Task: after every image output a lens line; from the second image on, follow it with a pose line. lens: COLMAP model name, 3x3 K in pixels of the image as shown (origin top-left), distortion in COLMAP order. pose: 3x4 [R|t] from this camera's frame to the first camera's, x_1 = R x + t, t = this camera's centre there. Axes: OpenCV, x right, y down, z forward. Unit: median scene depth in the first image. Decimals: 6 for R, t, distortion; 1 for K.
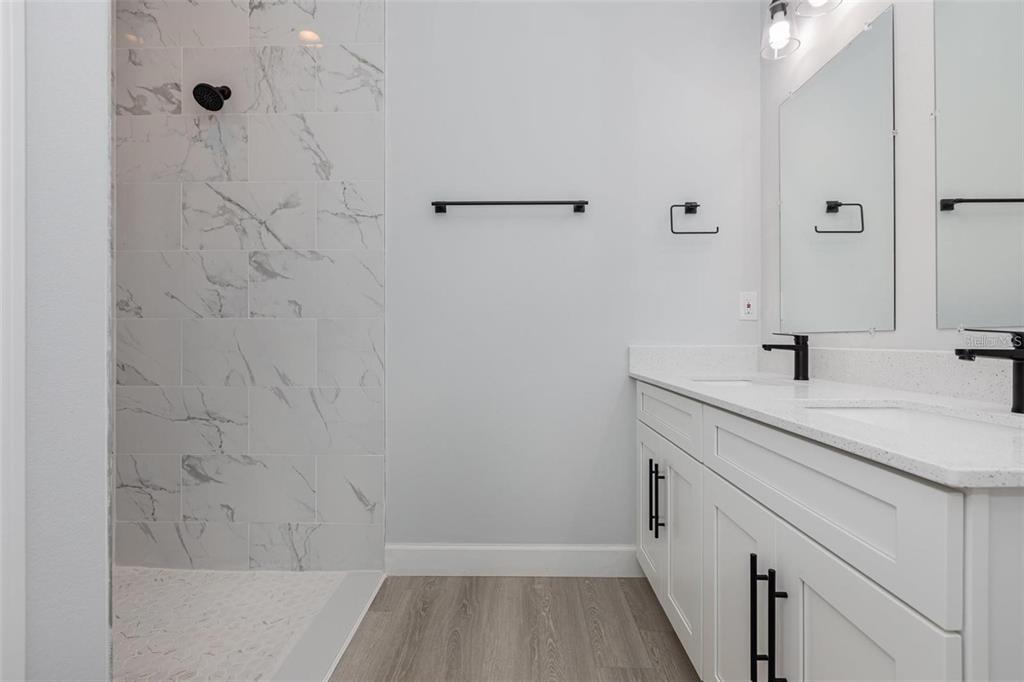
lens RADIAL K [[450.4, 0, 505.8], [0, 450.4, 337.6], [0, 0, 1]] dist [0.004165, -0.000128]
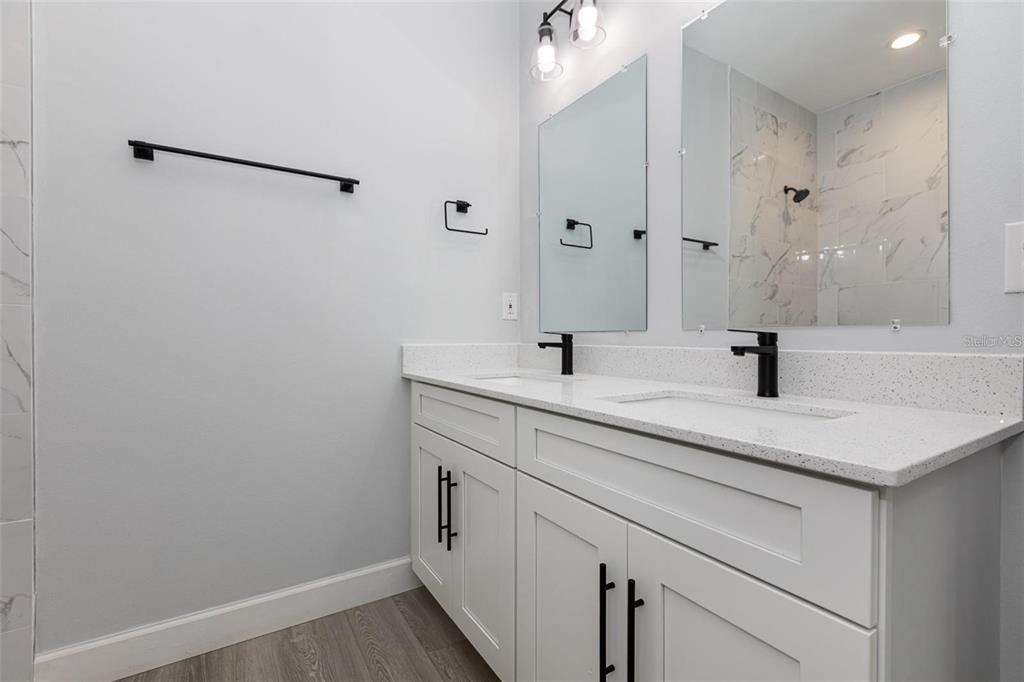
lens RADIAL K [[450.4, 0, 505.8], [0, 450.4, 337.6], [0, 0, 1]] dist [0.004165, -0.000128]
pose [[0.847717, -0.000304, 0.530449, -0.054436], [-0.002188, 0.999989, 0.004069, -0.000355], [-0.530445, -0.004610, 0.847707, 0.130382]]
